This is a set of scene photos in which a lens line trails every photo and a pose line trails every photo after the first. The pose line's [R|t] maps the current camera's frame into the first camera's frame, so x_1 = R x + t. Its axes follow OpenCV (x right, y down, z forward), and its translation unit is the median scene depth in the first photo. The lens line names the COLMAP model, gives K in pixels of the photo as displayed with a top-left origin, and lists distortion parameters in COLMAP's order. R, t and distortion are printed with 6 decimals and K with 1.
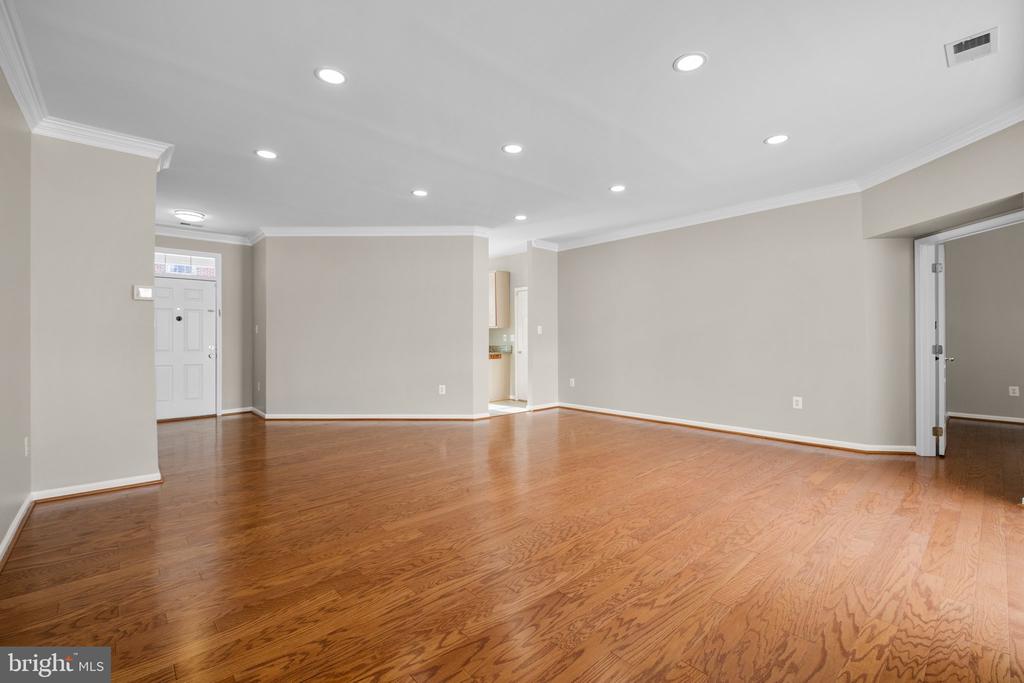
lens RADIAL K [[445.1, 0, 514.4], [0, 445.1, 339.3], [0, 0, 1]] dist [-0.000074, 0.000130]
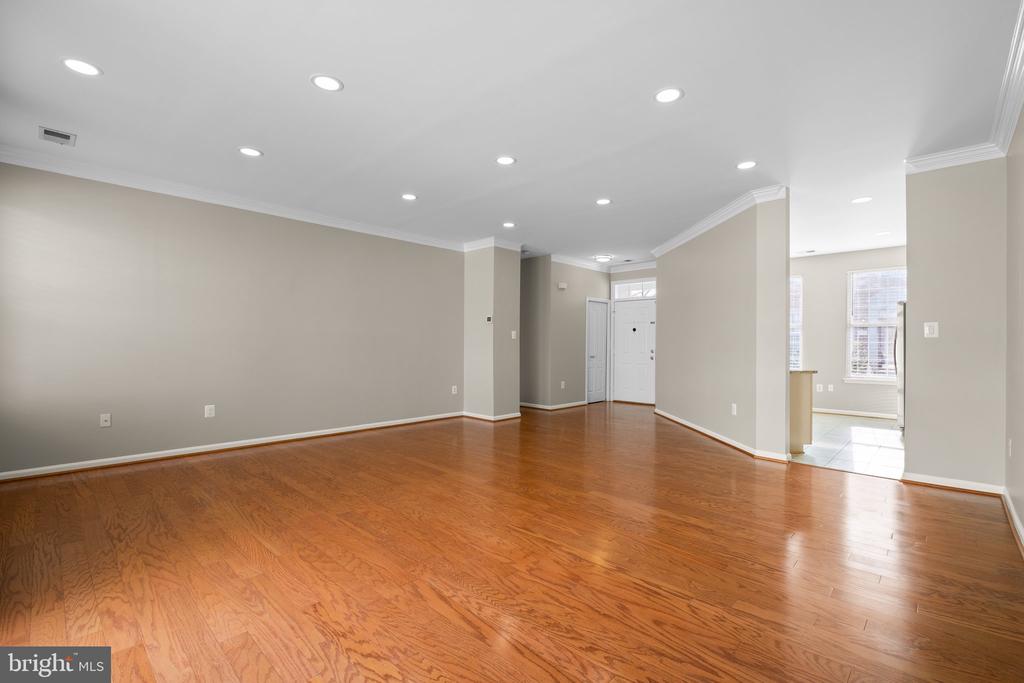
lens RADIAL K [[445.1, 0, 513.1], [0, 445.1, 342.9], [0, 0, 1]] dist [-0.000074, 0.000130]
pose [[0.071627, -0.000945, -0.997431, 1.904603], [-0.006506, 0.999978, -0.001414, -0.003152], [0.997410, 0.006590, 0.071619, 1.747667]]
